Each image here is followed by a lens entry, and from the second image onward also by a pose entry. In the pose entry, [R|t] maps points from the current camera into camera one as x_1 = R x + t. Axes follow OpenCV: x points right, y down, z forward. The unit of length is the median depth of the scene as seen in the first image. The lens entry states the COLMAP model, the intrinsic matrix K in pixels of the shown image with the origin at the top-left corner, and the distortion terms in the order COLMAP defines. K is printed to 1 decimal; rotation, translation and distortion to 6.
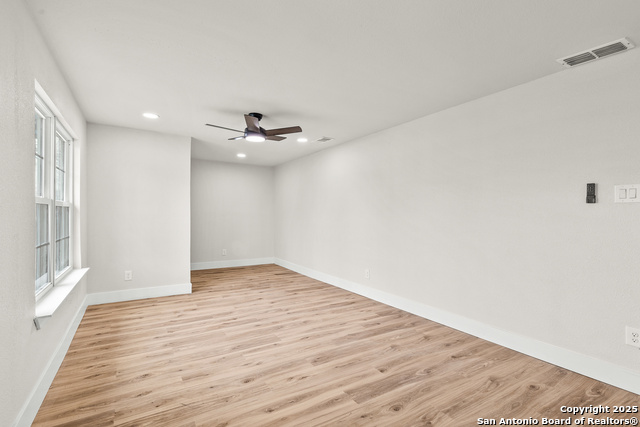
lens RADIAL K [[293.7, 0, 320.4], [0, 293.7, 211.8], [0, 0, 1]] dist [0.006596, -0.000159]
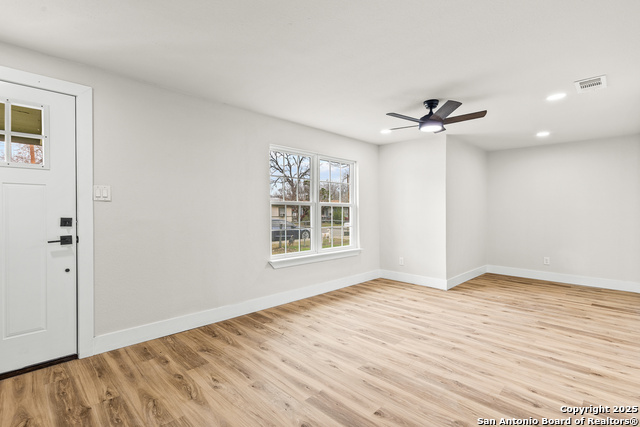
lens RADIAL K [[310.6, 0, 329.0], [0, 310.6, 212.7], [0, 0, 1]] dist [0.002860, -0.000227]
pose [[0.250704, 0.000933, -0.968063, 0.695705], [0.007771, 0.999965, 0.002977, 0.006324], [0.968033, -0.008269, 0.250688, 0.484677]]
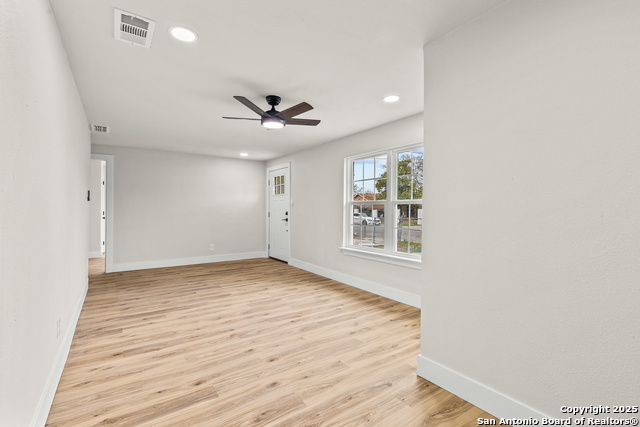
lens RADIAL K [[293.7, 0, 320.4], [0, 293.7, 211.8], [0, 0, 1]] dist [0.006596, -0.000159]
pose [[-0.998856, -0.009512, -0.046869, -0.357258], [-0.009555, 0.999954, 0.000693, 0.011589], [0.046860, 0.001140, -0.998901, 2.087661]]
